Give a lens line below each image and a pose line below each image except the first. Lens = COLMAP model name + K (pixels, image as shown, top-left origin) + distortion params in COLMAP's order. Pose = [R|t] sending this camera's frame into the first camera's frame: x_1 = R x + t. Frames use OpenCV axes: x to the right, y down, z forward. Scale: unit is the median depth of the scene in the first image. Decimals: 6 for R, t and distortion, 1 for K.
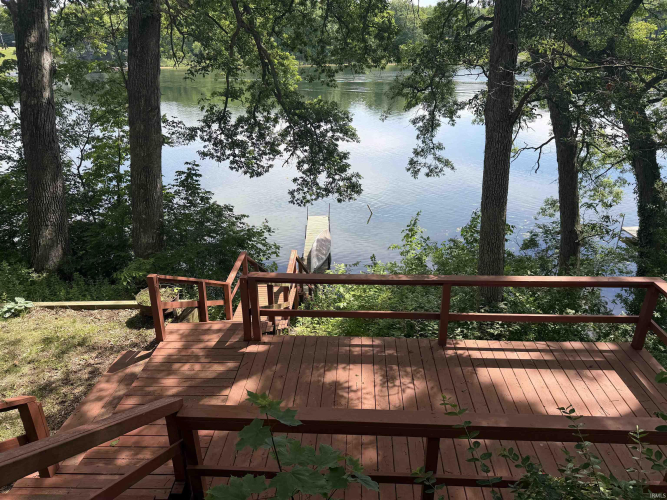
lens RADIAL K [[465.7, 0, 333.5], [0, 465.7, 250.0], [0, 0, 1]] dist [-0.007552, -0.004414]
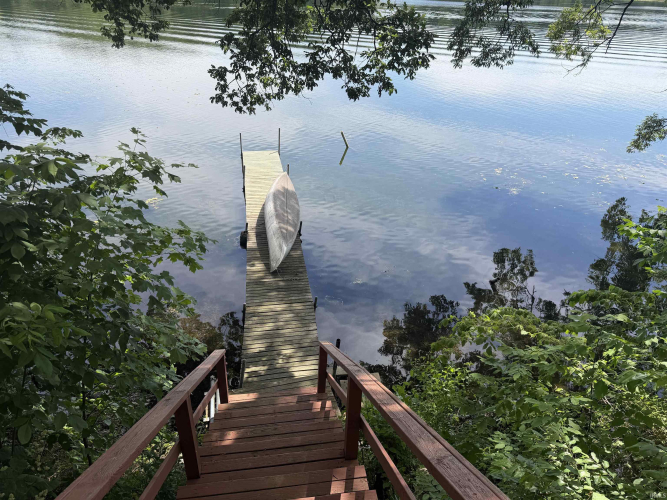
lens RADIAL K [[465.7, 0, 333.5], [0, 465.7, 250.0], [0, 0, 1]] dist [-0.007552, -0.004414]
pose [[0.980331, -0.034392, 0.194341, -0.041487], [0.010439, 0.992357, 0.122955, -0.013479], [-0.197084, -0.118507, 0.973198, 0.320754]]
